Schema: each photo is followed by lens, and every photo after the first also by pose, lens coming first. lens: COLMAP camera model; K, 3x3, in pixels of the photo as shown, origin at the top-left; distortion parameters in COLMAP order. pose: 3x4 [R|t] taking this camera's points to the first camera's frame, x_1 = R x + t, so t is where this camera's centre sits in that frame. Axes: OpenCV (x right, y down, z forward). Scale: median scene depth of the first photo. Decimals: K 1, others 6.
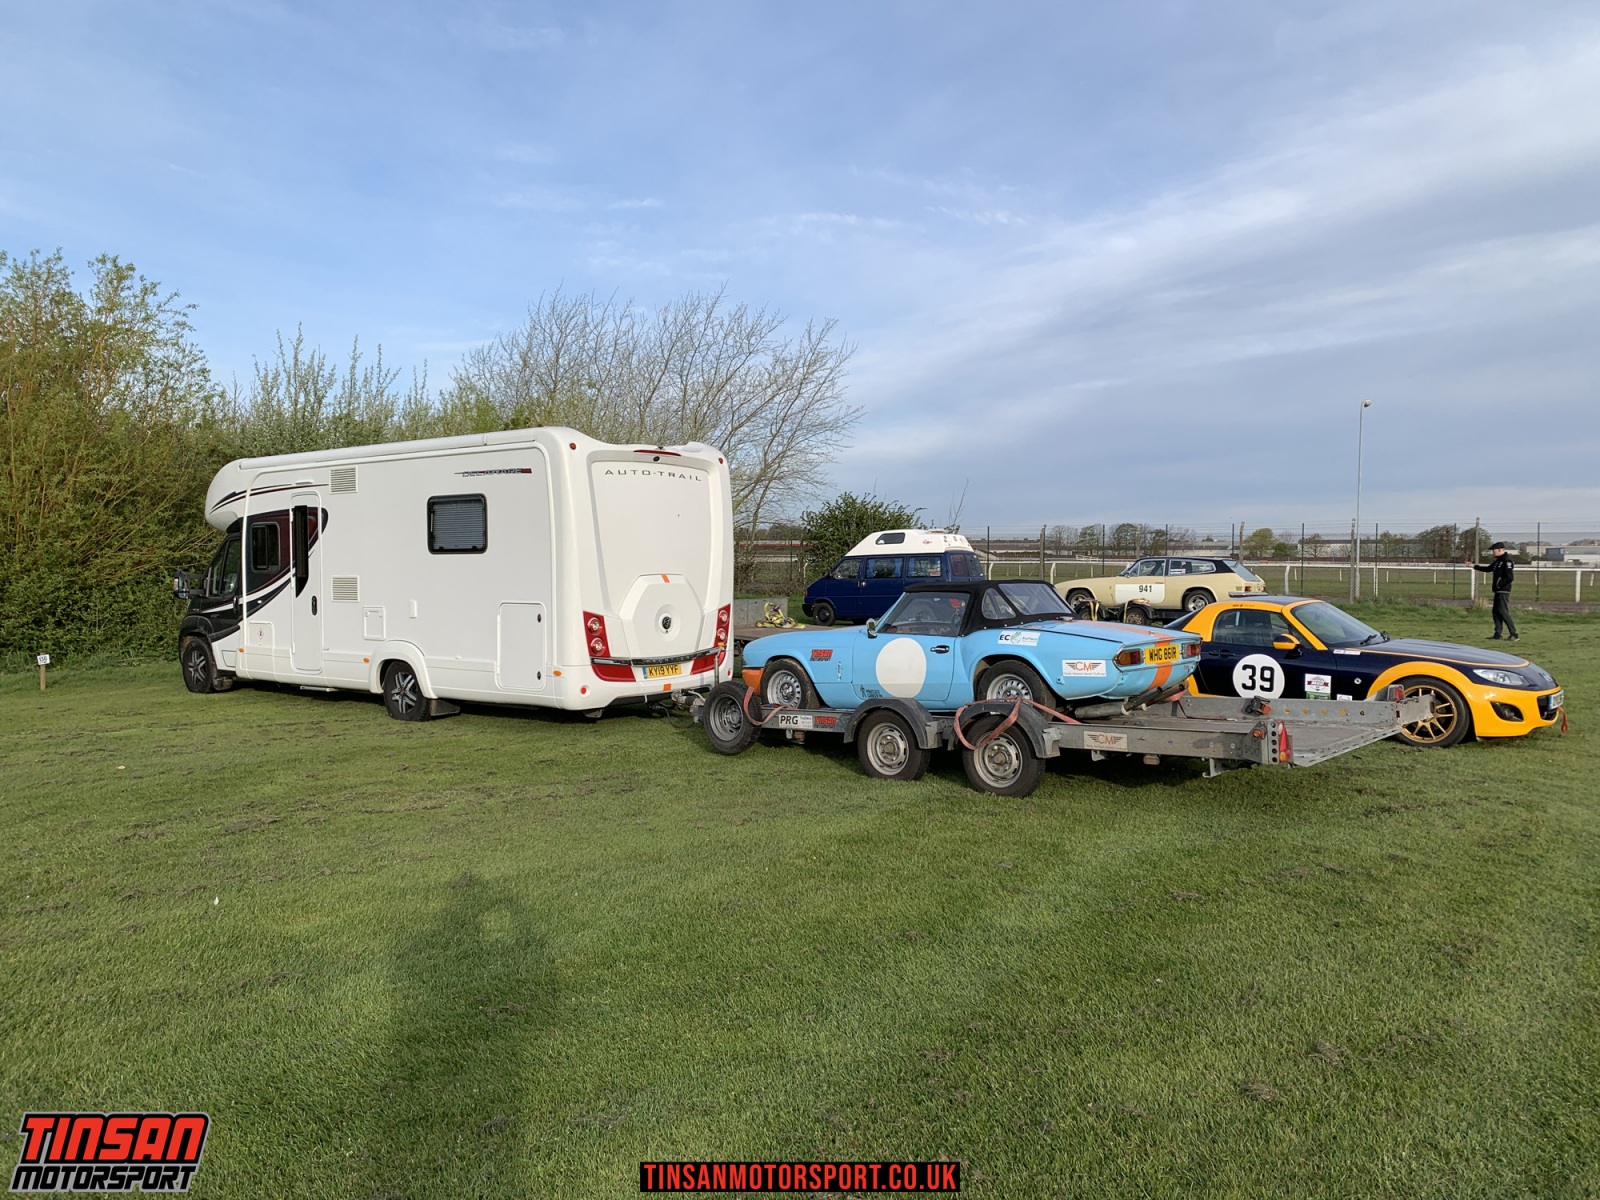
lens RADIAL K [[1206.3, 0, 796.7], [0, 1206.3, 555.0], [0, 0, 1]] dist [0.009358, -0.000029]
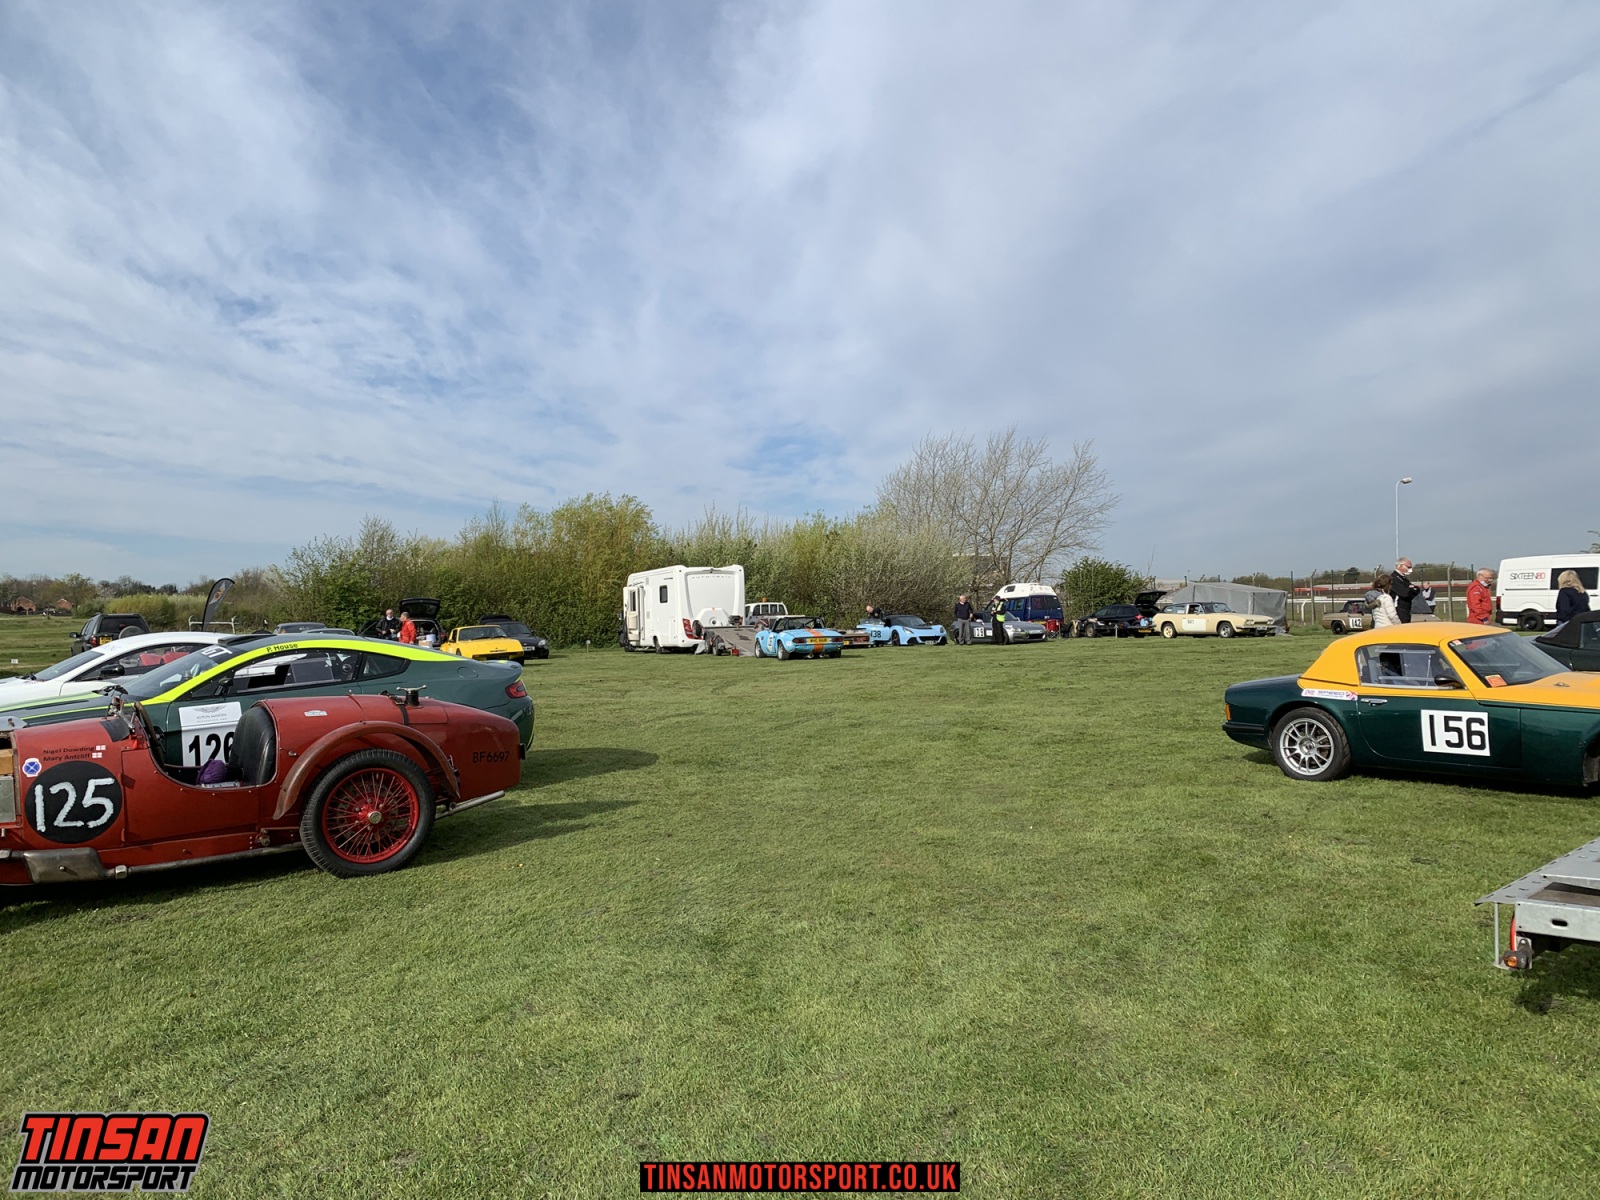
lens RADIAL K [[1188.0, 0, 811.0], [0, 1188.0, 595.3], [0, 0, 1]] dist [0.019734, -0.008011]
pose [[0.870841, -0.026440, -0.490854, 1.601748], [0.022773, 0.999650, -0.013444, 0.029625], [0.491038, 0.000530, 0.871138, -1.574827]]
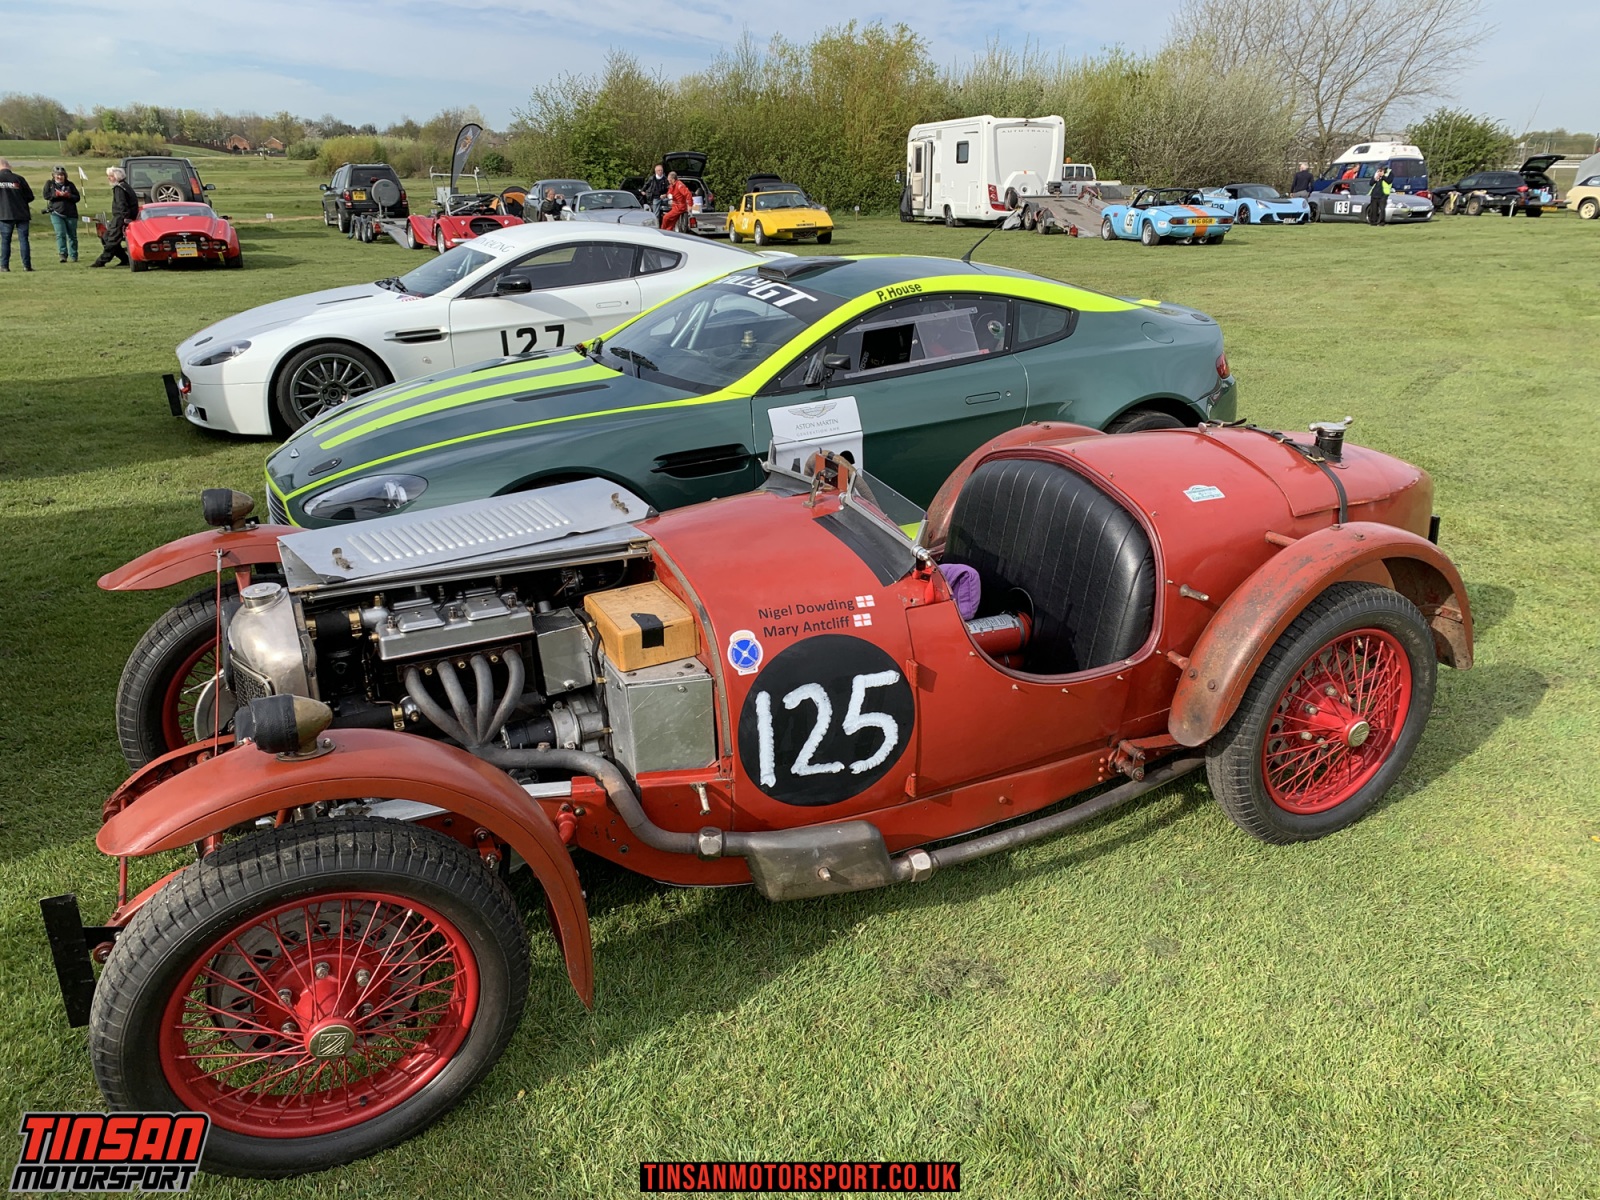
lens RADIAL K [[1188.0, 0, 811.0], [0, 1188.0, 595.3], [0, 0, 1]] dist [0.019734, -0.008011]
pose [[0.782371, 0.207636, -0.587183, 1.219921], [0.003937, 0.941124, 0.338040, 0.005630], [0.622801, -0.266784, 0.735490, -1.452356]]
